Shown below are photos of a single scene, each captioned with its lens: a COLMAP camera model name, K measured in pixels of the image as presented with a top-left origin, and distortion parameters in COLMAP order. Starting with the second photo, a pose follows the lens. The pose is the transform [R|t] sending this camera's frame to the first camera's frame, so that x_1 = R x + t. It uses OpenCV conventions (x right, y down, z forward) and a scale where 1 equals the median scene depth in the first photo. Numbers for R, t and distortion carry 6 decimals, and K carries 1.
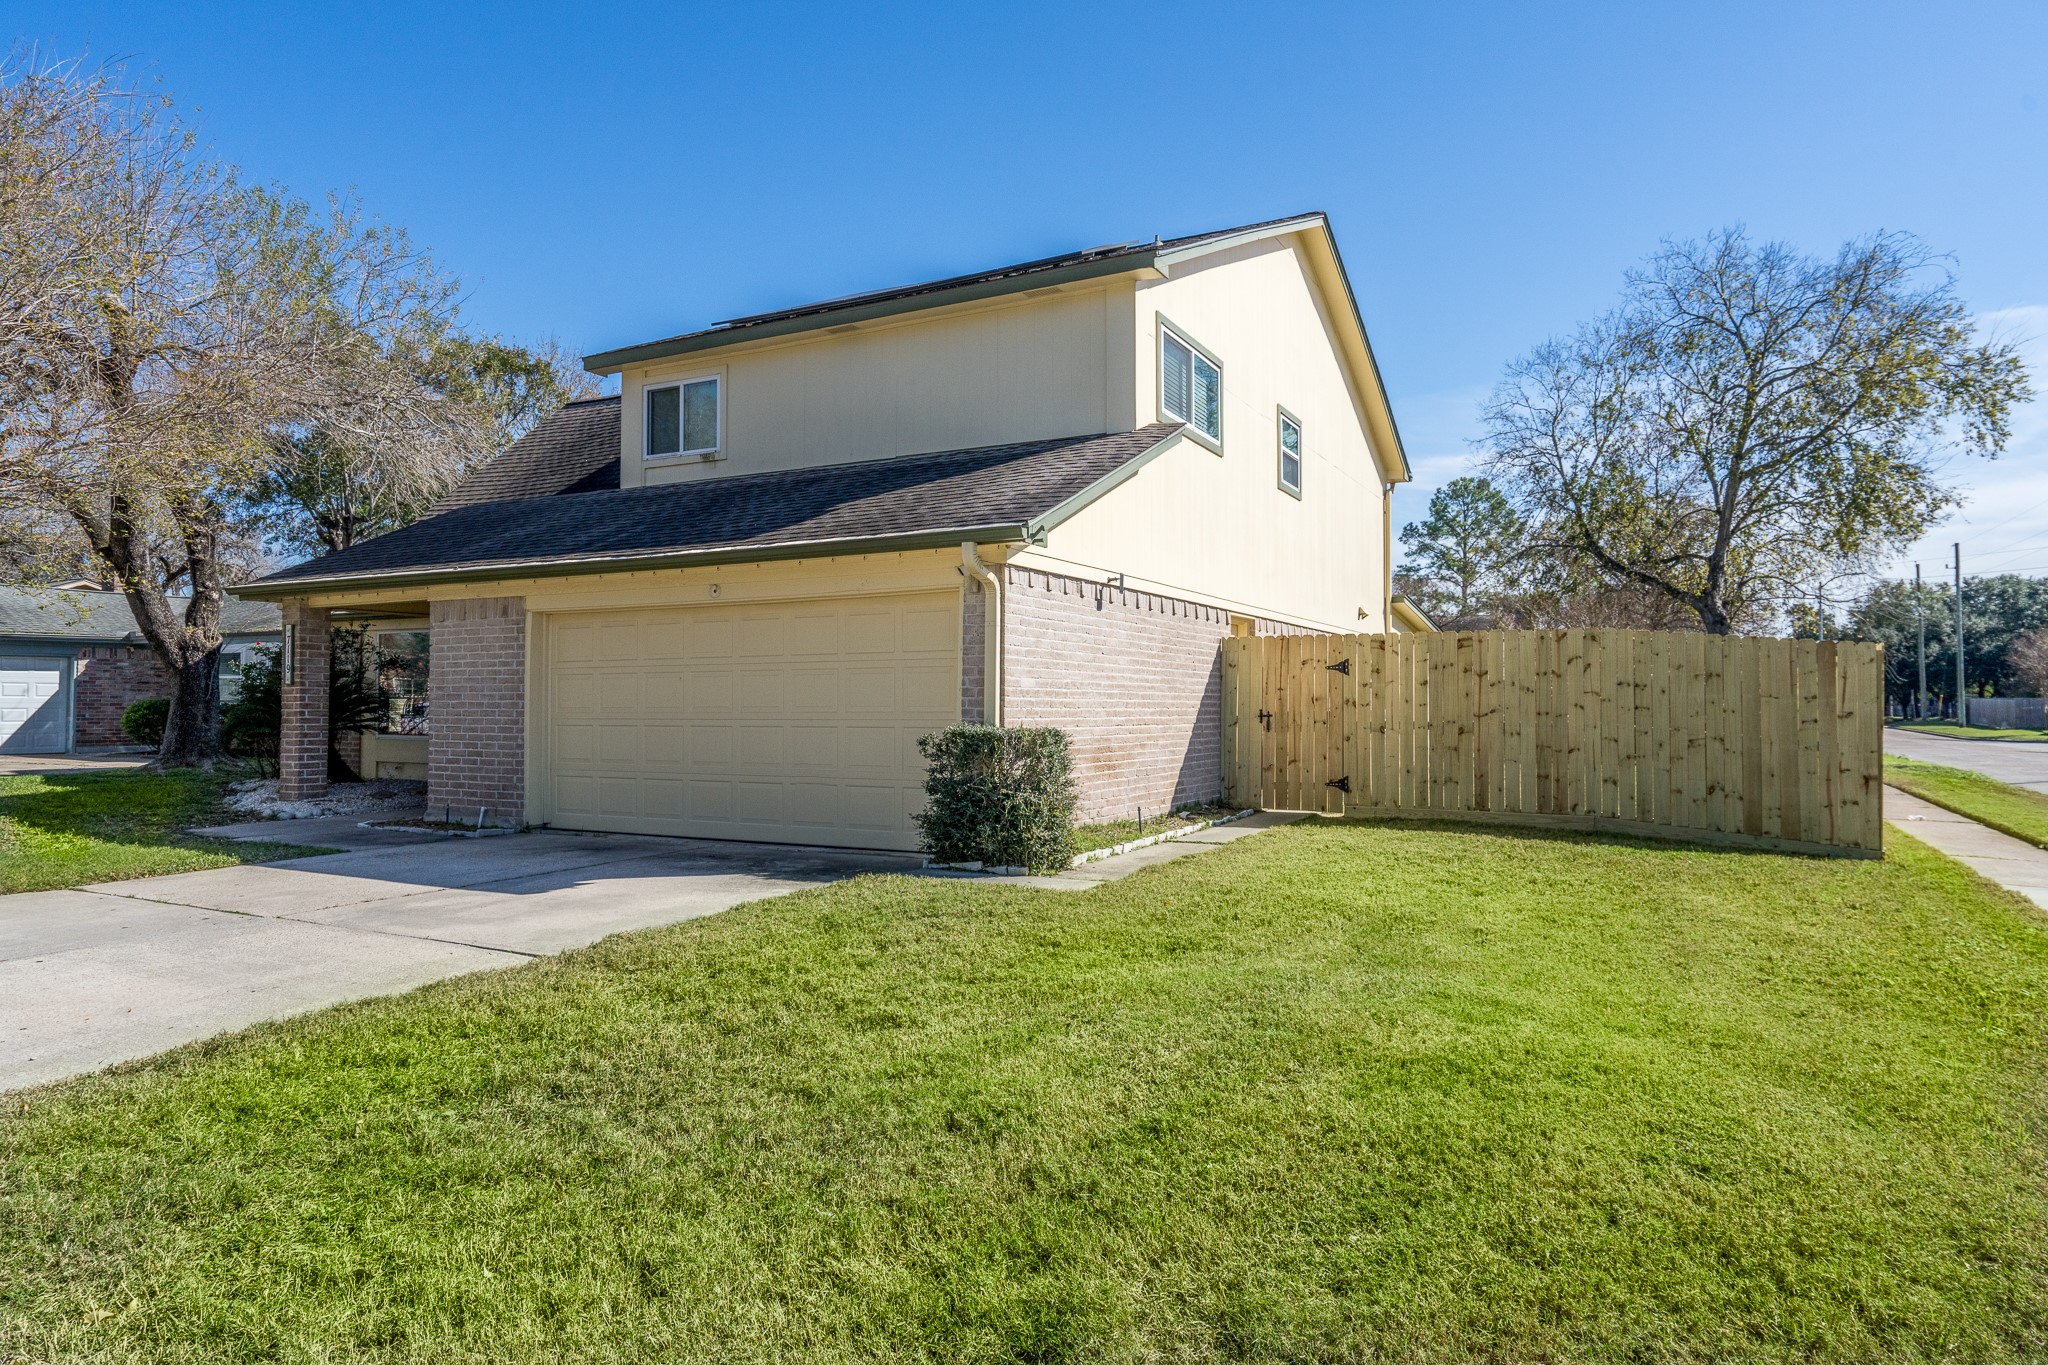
lens RADIAL K [[1211.5, 0, 1032.0], [0, 1211.5, 672.6], [0, 0, 1]] dist [0.021519, -0.015530]
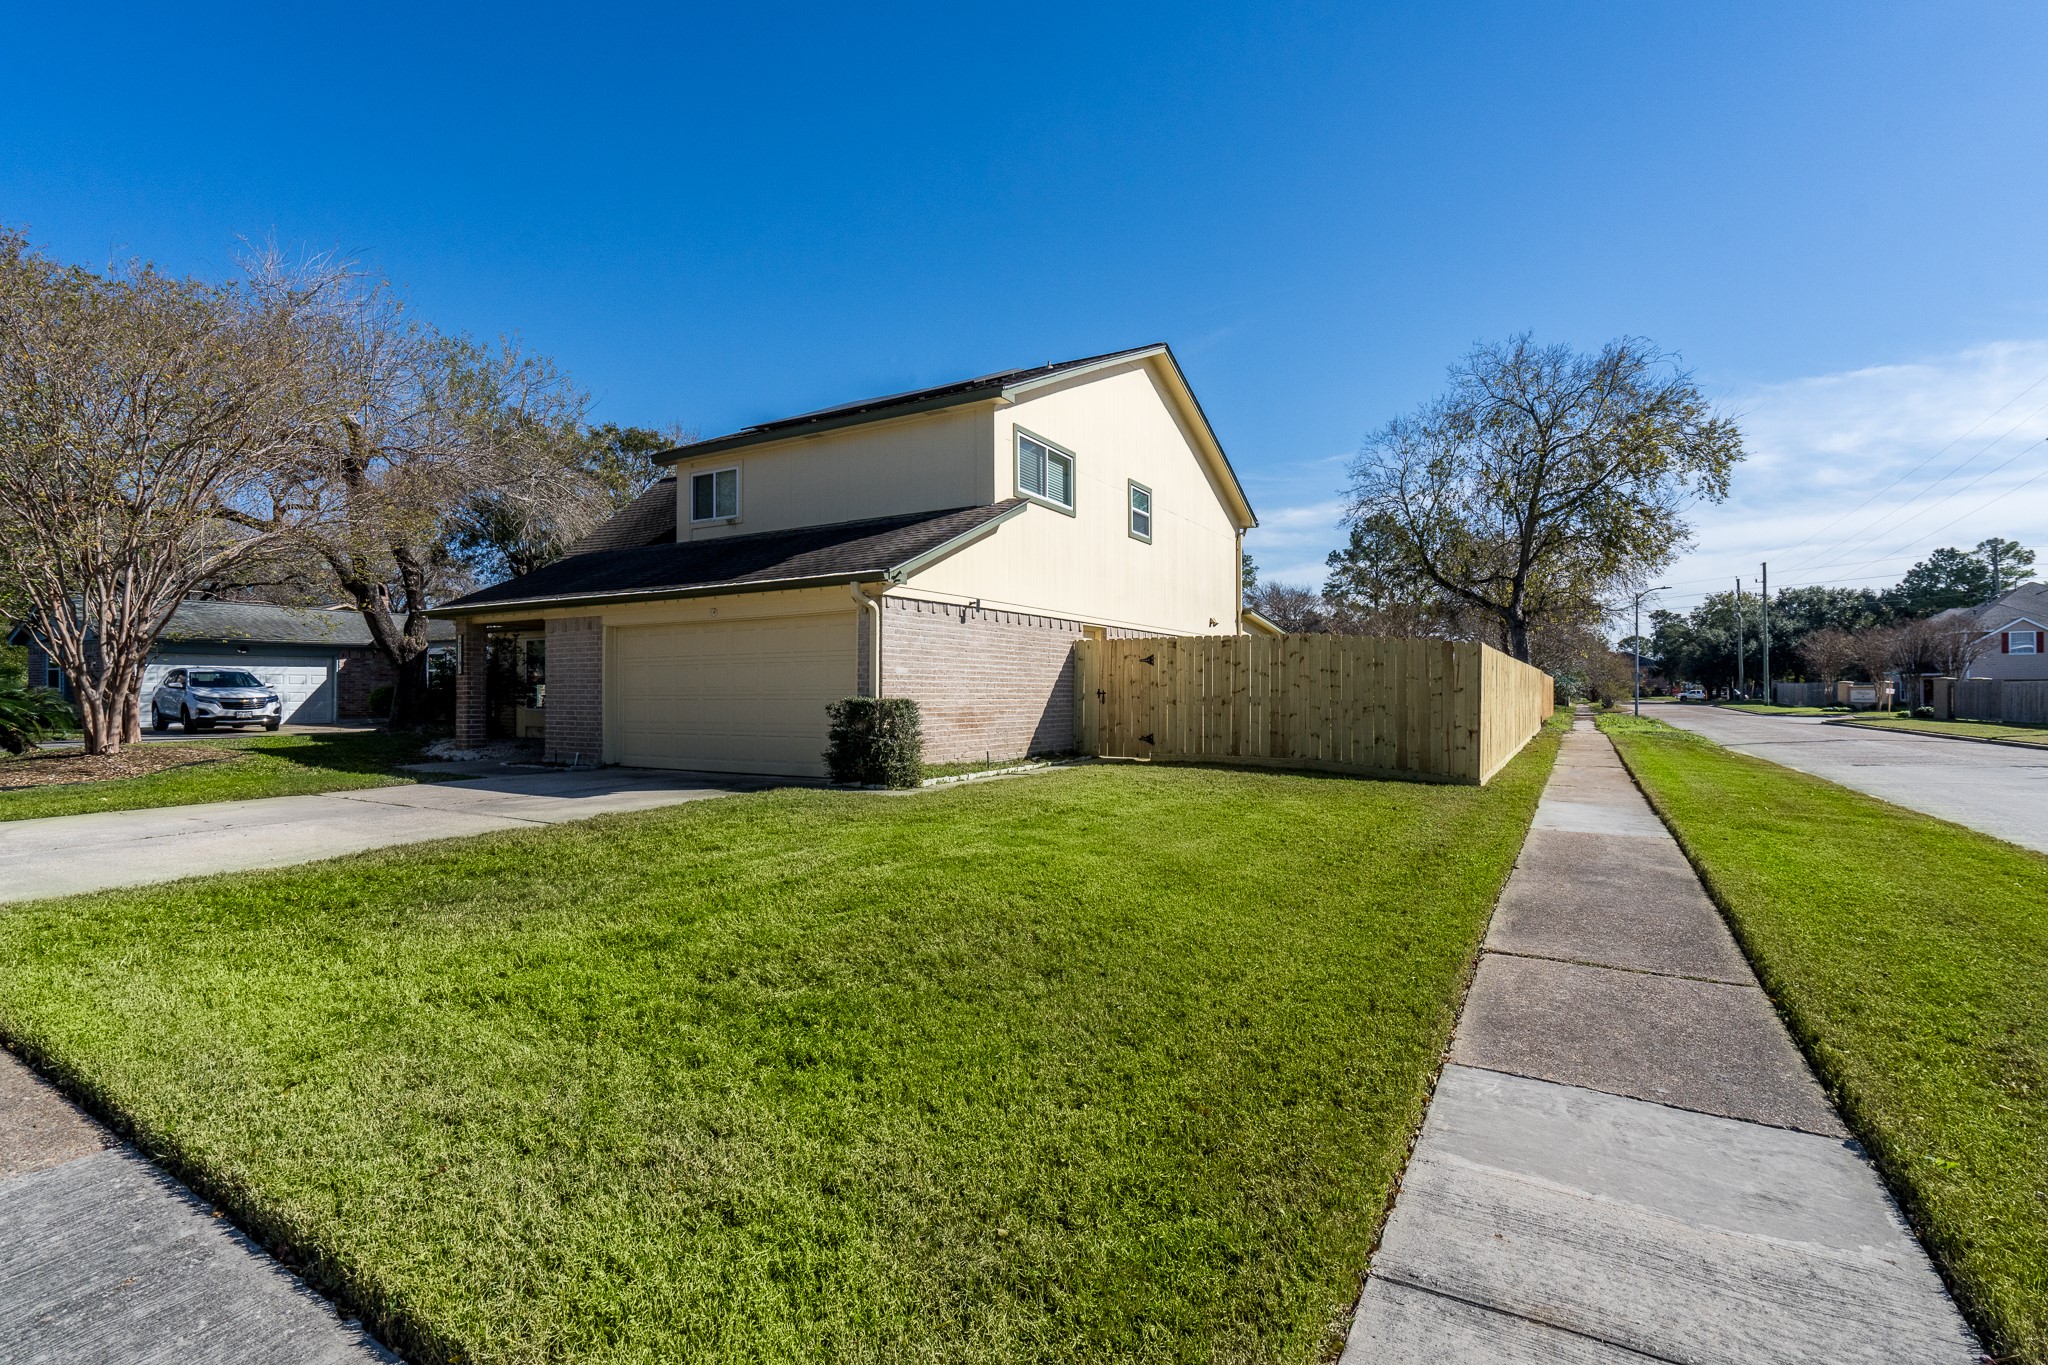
lens RADIAL K [[935.8, 0, 1024.0], [0, 935.8, 682.5], [0, 0, 1]] dist [-0.001012, 0.000094]
pose [[0.999126, -0.003245, -0.041677, 0.148644], [0.003949, 0.999851, 0.016815, 0.003177], [0.041616, -0.016965, 0.998990, -0.147526]]
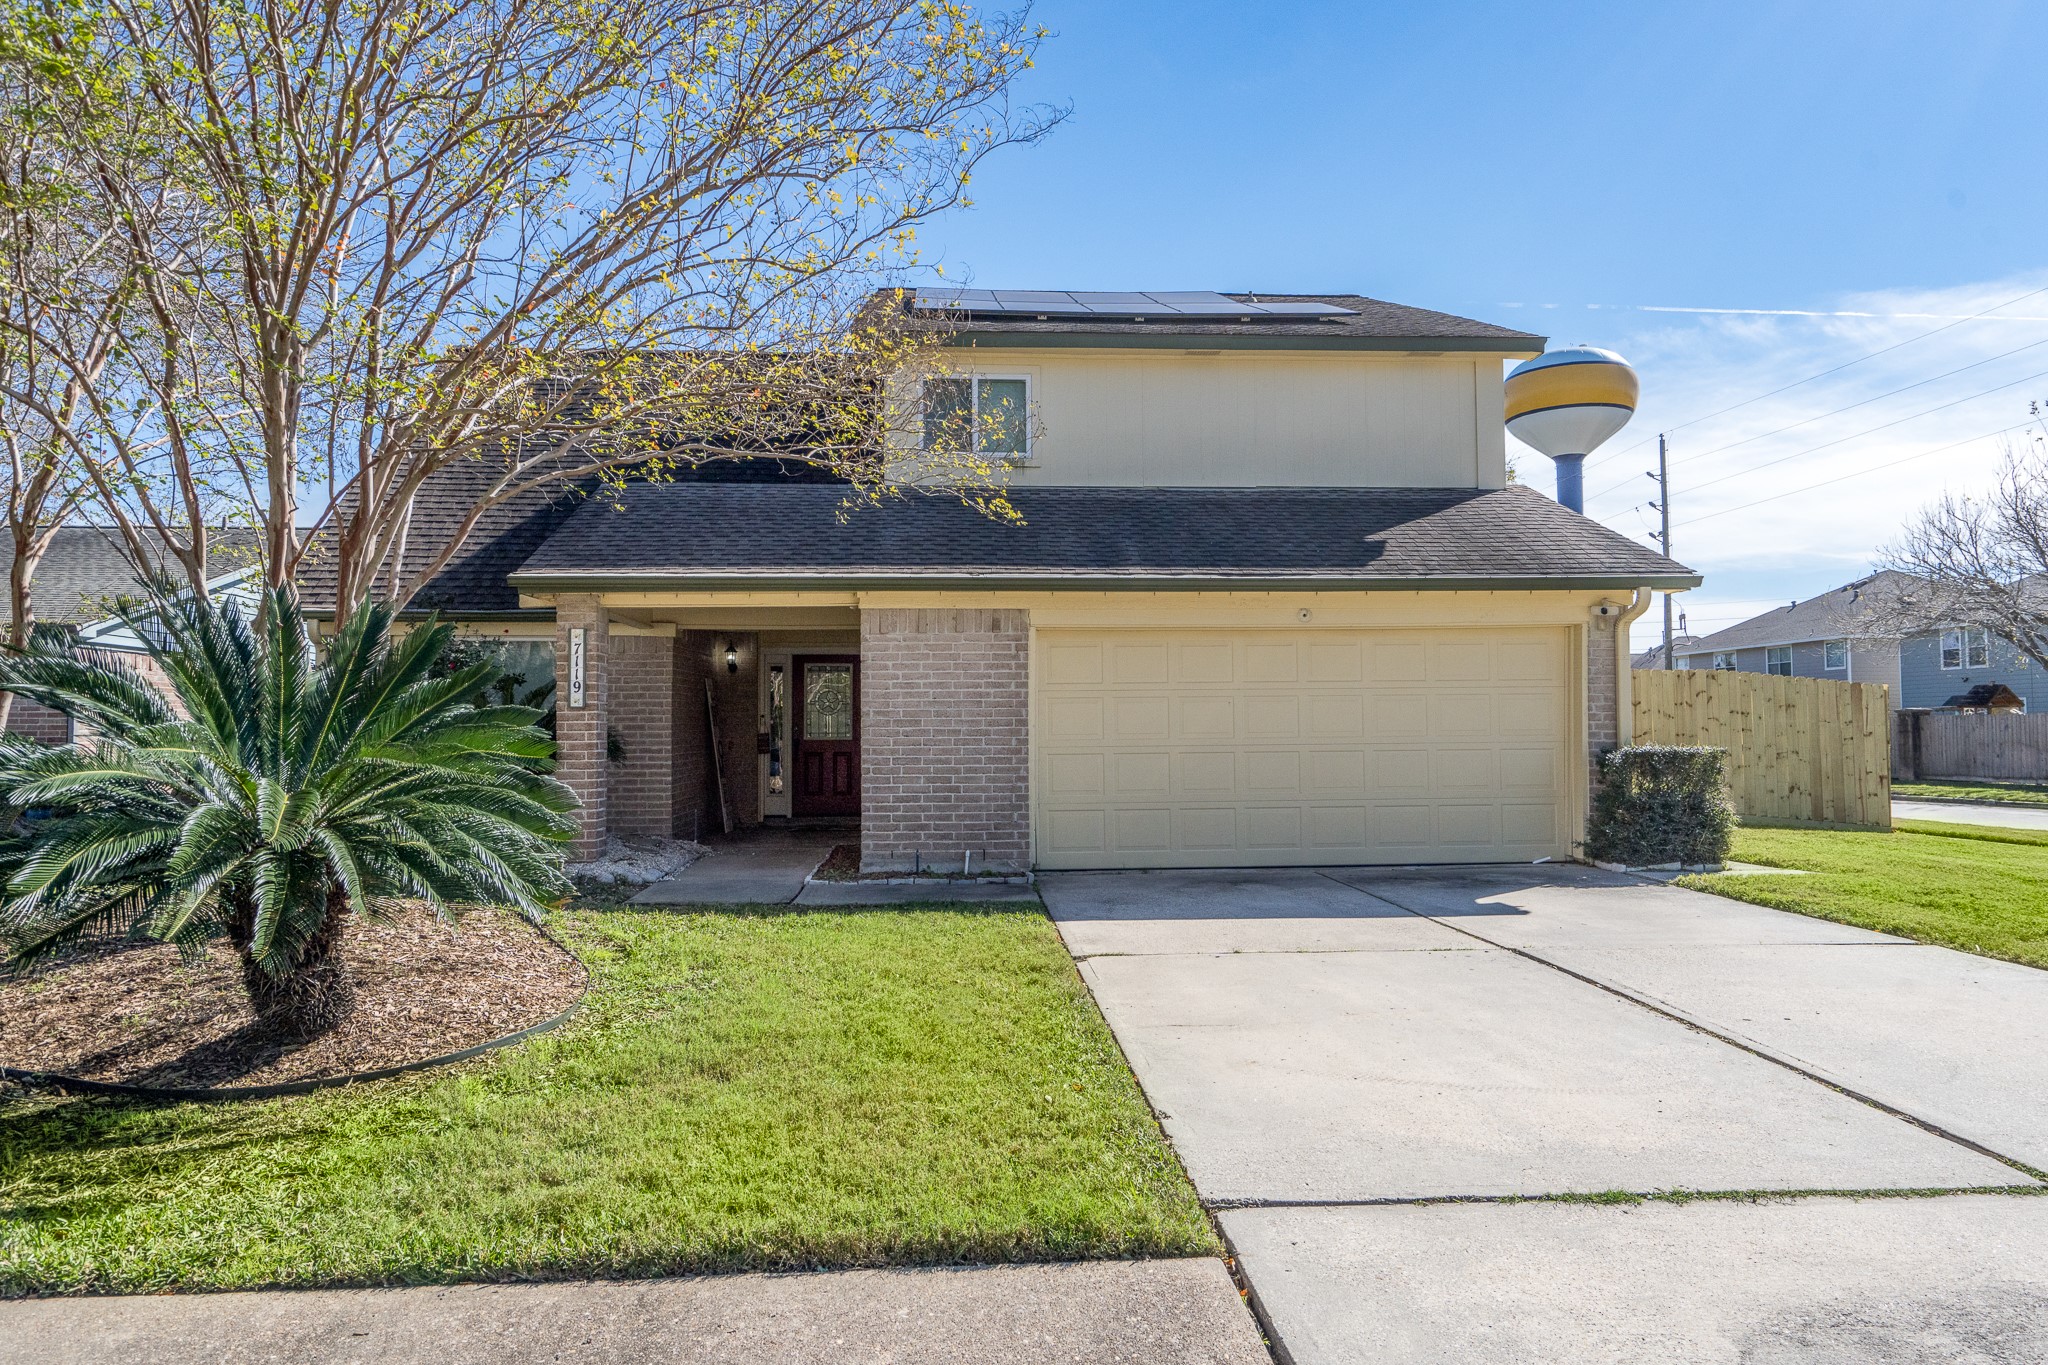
lens RADIAL K [[1266.4, 0, 1077.9], [0, 1266.4, 680.3], [0, 0, 1]] dist [0.020832, -0.000351]
pose [[0.850688, 0.016167, 0.525423, -0.769143], [-0.006905, 0.999784, -0.019584, 0.006064], [-0.525626, 0.013032, 0.850616, 0.171523]]
